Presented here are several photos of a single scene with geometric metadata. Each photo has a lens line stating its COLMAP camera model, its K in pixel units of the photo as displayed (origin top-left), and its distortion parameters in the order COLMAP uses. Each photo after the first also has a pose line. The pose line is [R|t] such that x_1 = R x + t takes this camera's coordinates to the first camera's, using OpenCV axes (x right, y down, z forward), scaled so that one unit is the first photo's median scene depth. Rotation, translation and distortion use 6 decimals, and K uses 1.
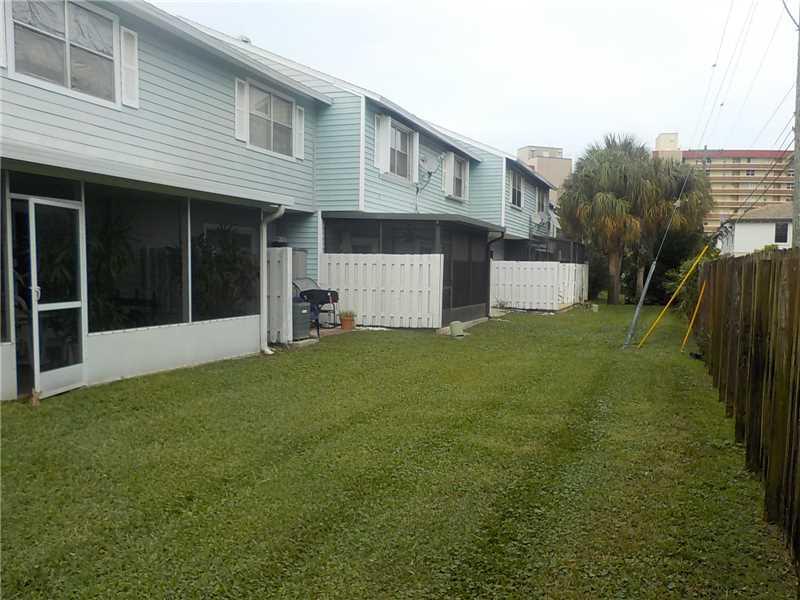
lens RADIAL K [[697.6, 0, 398.8], [0, 697.6, 331.1], [0, 0, 1]] dist [-0.002079, 0.000612]
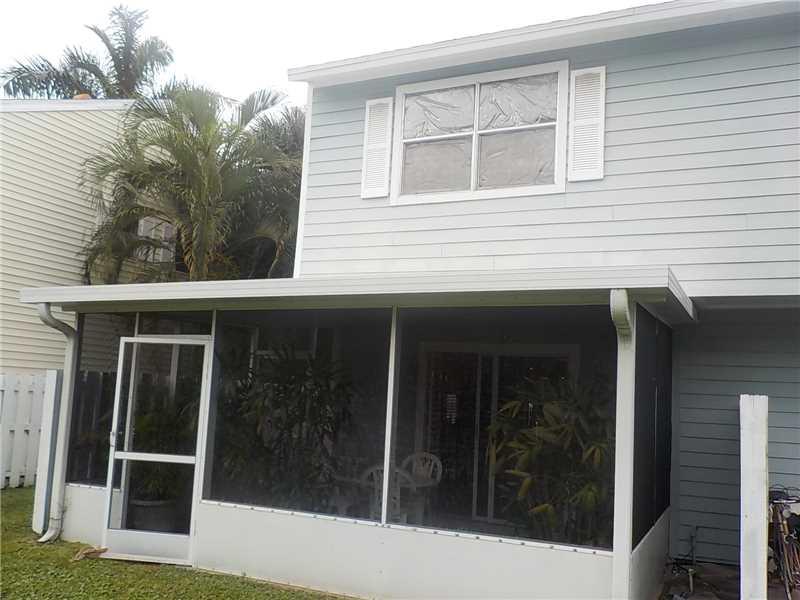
lens RADIAL K [[775.7, 0, 400.0], [0, 775.7, 300.0], [0, 0, 1]] dist [0.004065, -0.004781]
pose [[-0.084132, -0.154311, -0.984434, 0.434410], [-0.142540, 0.979640, -0.141378, -0.125305], [0.986207, 0.128427, -0.104414, 1.282779]]
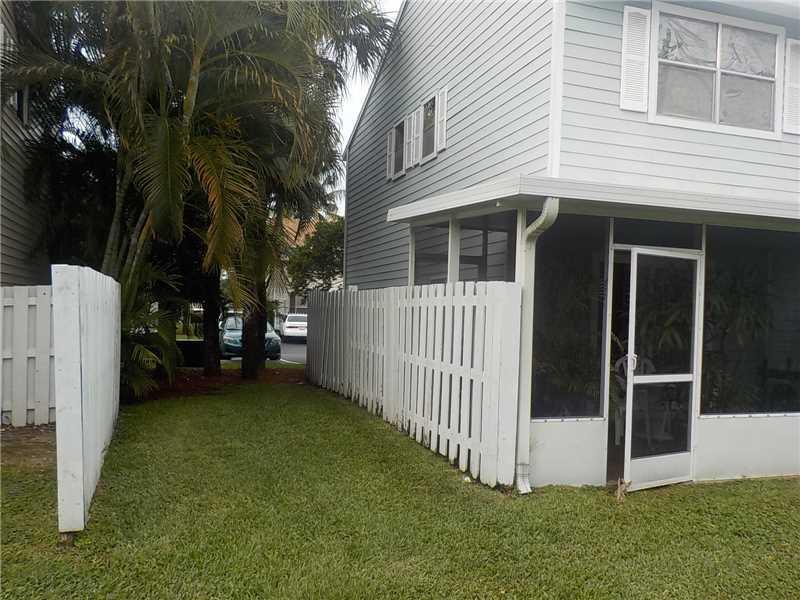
lens RADIAL K [[711.9, 0, 439.8], [0, 711.9, 324.8], [0, 0, 1]] dist [0.011357, -0.000592]
pose [[0.650593, 0.019682, -0.759172, -0.026037], [-0.090439, 0.994558, -0.051719, -0.029892], [0.754022, 0.102307, 0.648833, 0.243628]]
